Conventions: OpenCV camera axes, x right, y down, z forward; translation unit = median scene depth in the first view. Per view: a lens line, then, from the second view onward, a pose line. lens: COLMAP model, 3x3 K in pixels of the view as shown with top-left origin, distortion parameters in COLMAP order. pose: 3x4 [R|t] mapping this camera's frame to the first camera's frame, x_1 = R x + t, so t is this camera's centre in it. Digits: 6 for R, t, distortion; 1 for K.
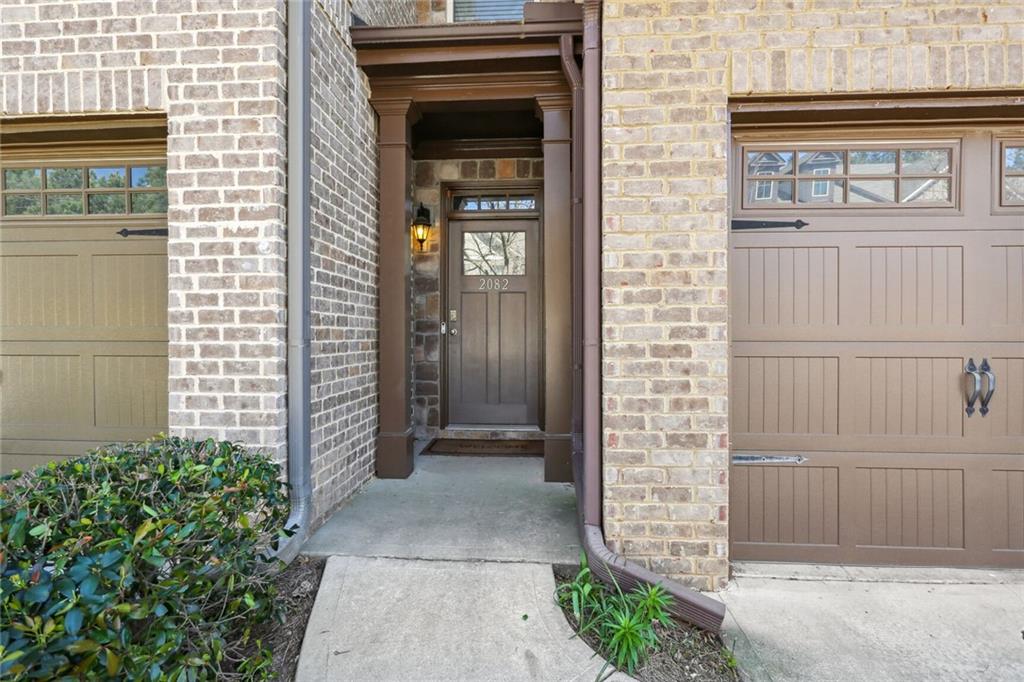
lens RADIAL K [[490.8, 0, 508.6], [0, 490.8, 340.1], [0, 0, 1]] dist [-0.005152, 0.000753]
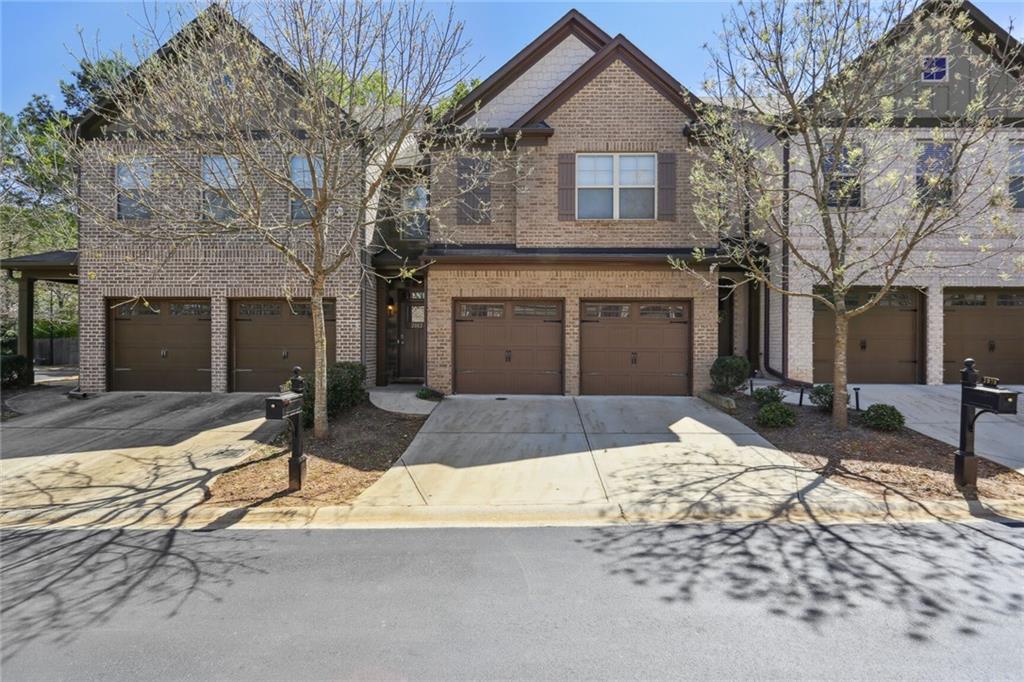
lens RADIAL K [[594.7, 0, 512.0], [0, 594.7, 341.0], [0, 0, 1]] dist [-0.000398, -0.000022]
pose [[0.999690, 0.004281, 0.024538, 0.858977], [-0.004033, 0.999940, -0.010157, 0.011379], [-0.024580, 0.010055, 0.999647, -4.776181]]
